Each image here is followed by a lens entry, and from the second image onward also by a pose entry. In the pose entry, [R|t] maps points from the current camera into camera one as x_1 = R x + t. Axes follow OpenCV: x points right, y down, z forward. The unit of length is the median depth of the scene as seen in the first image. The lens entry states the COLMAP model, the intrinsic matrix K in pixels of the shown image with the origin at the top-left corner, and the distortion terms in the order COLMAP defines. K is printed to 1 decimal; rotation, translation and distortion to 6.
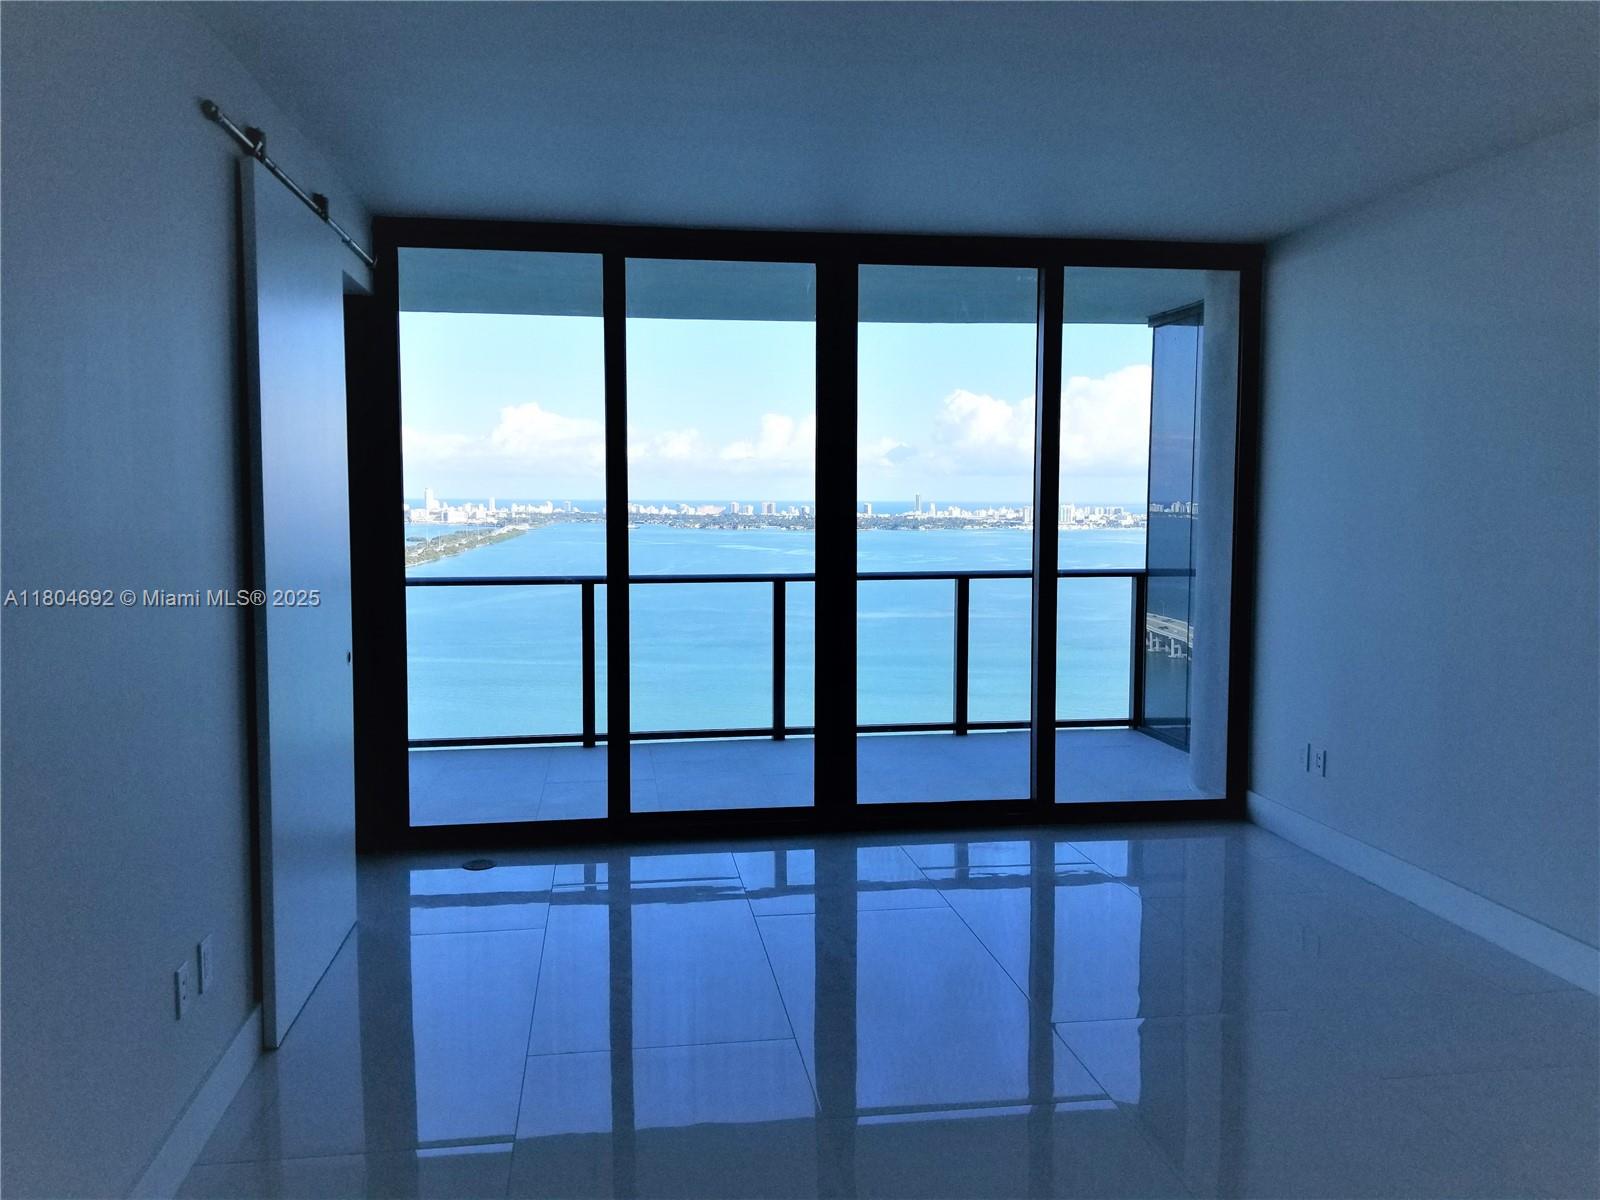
lens RADIAL K [[1248.7, 0, 787.3], [0, 1248.7, 609.9], [0, 0, 1]] dist [0.078779, -0.144326]
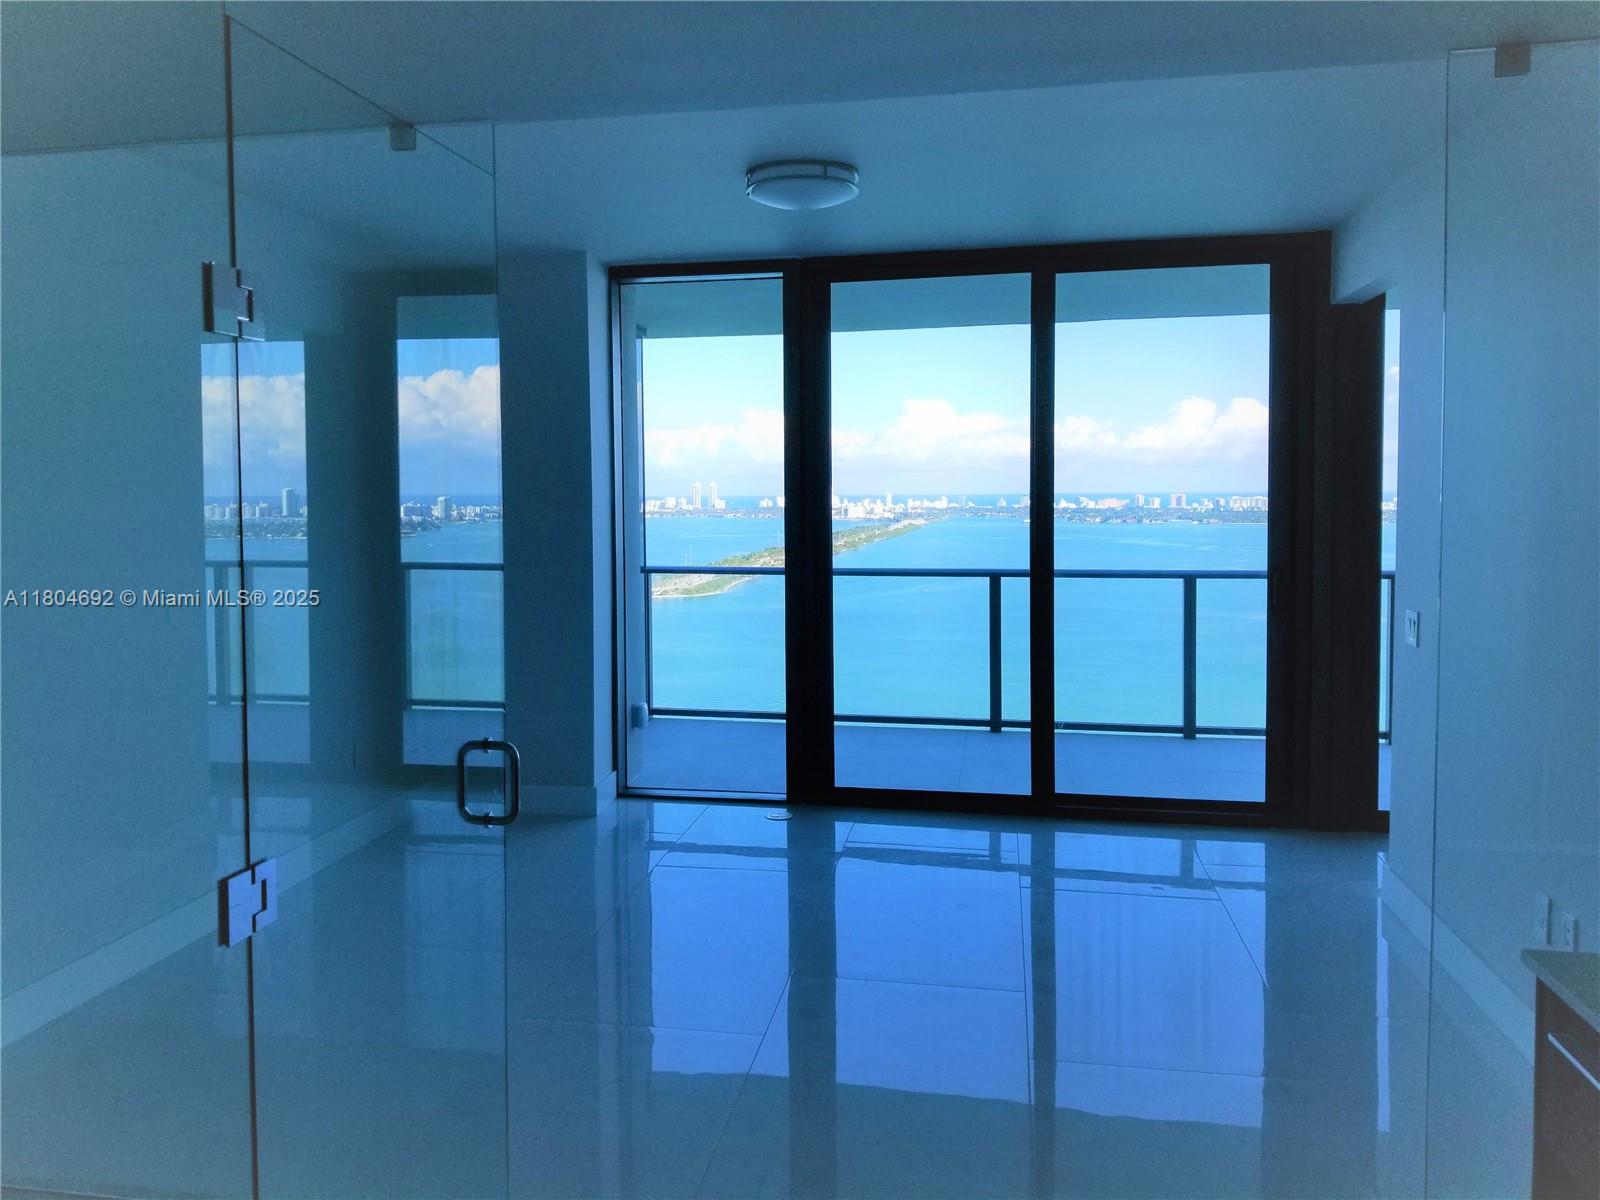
lens RADIAL K [[1248.7, 0, 785.4], [0, 1248.7, 596.1], [0, 0, 1]] dist [0.078779, -0.144326]
pose [[0.949506, 0.016674, -0.313305, 0.293238], [-0.018675, 0.999820, -0.003388, -0.002790], [0.313192, 0.009068, 0.949646, -0.021425]]
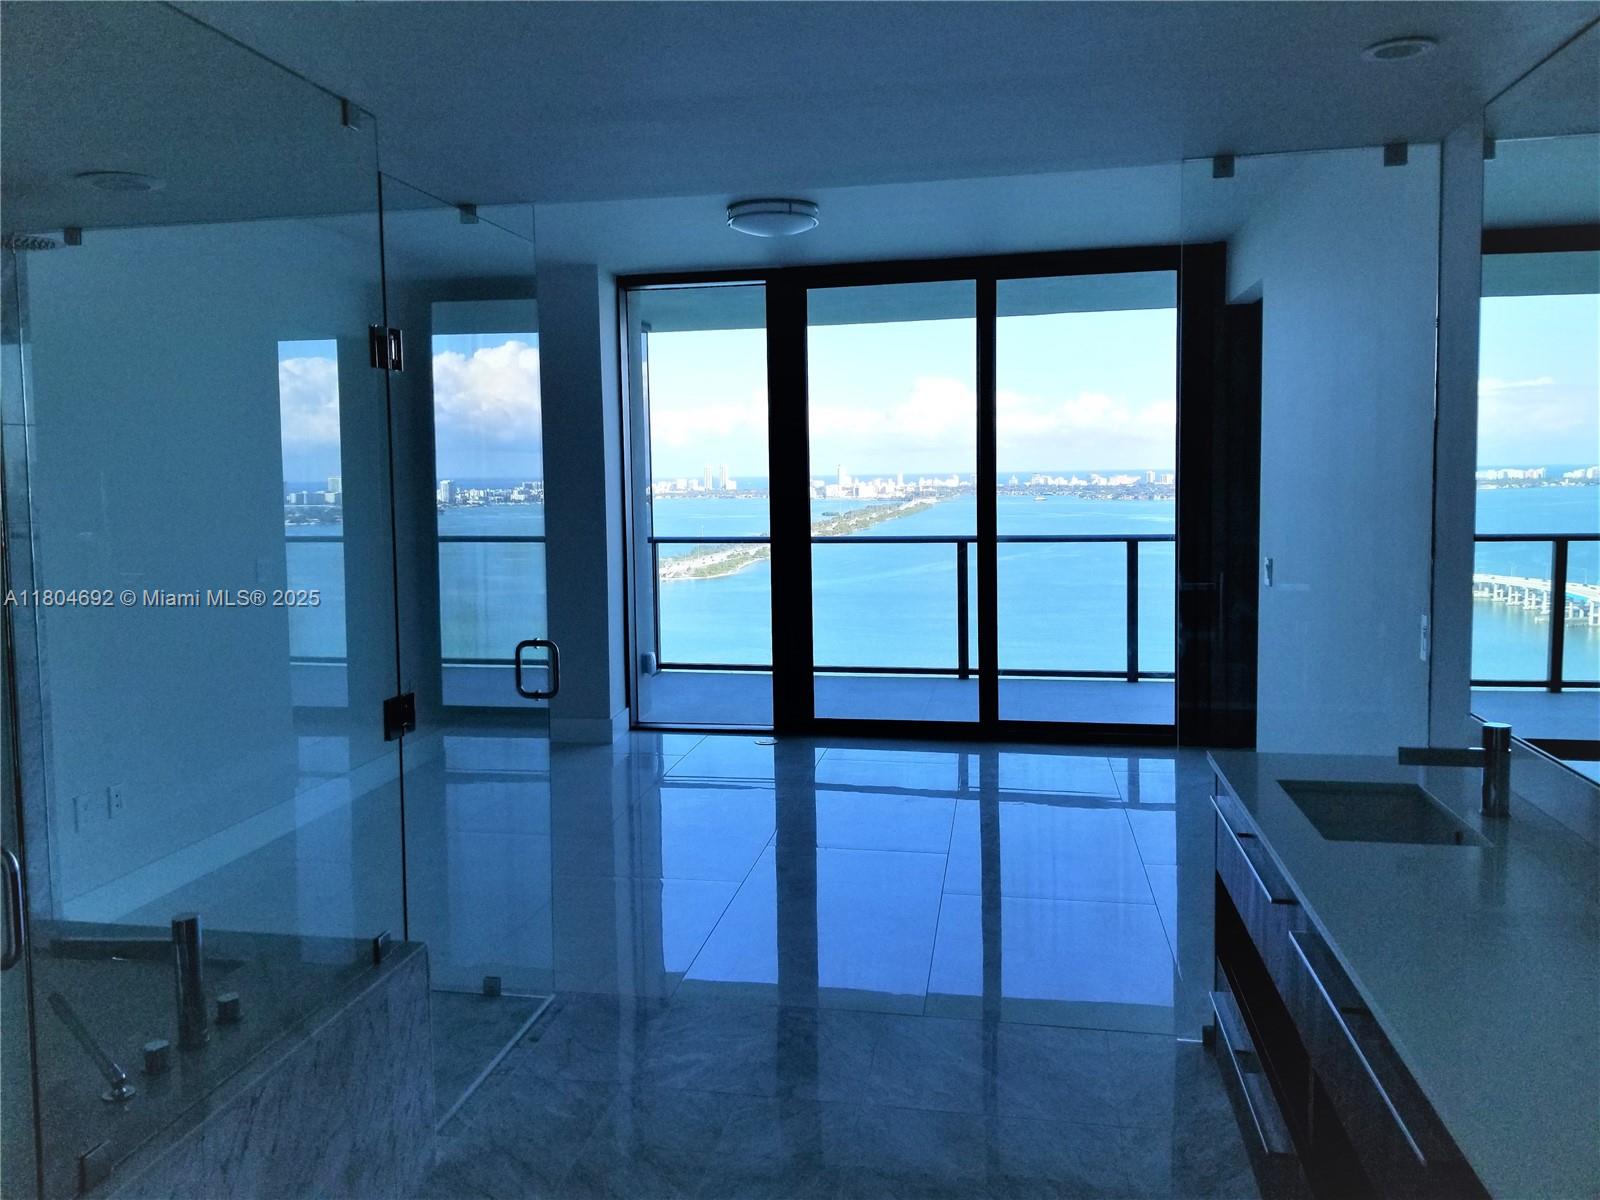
lens RADIAL K [[1248.7, 0, 799.6], [0, 1248.7, 599.6], [0, 0, 1]] dist [0.078779, -0.144326]
pose [[0.949939, 0.012395, -0.312190, 0.362751], [-0.008131, 0.999855, 0.014957, 0.013391], [0.312330, -0.011670, 0.949902, -0.159610]]
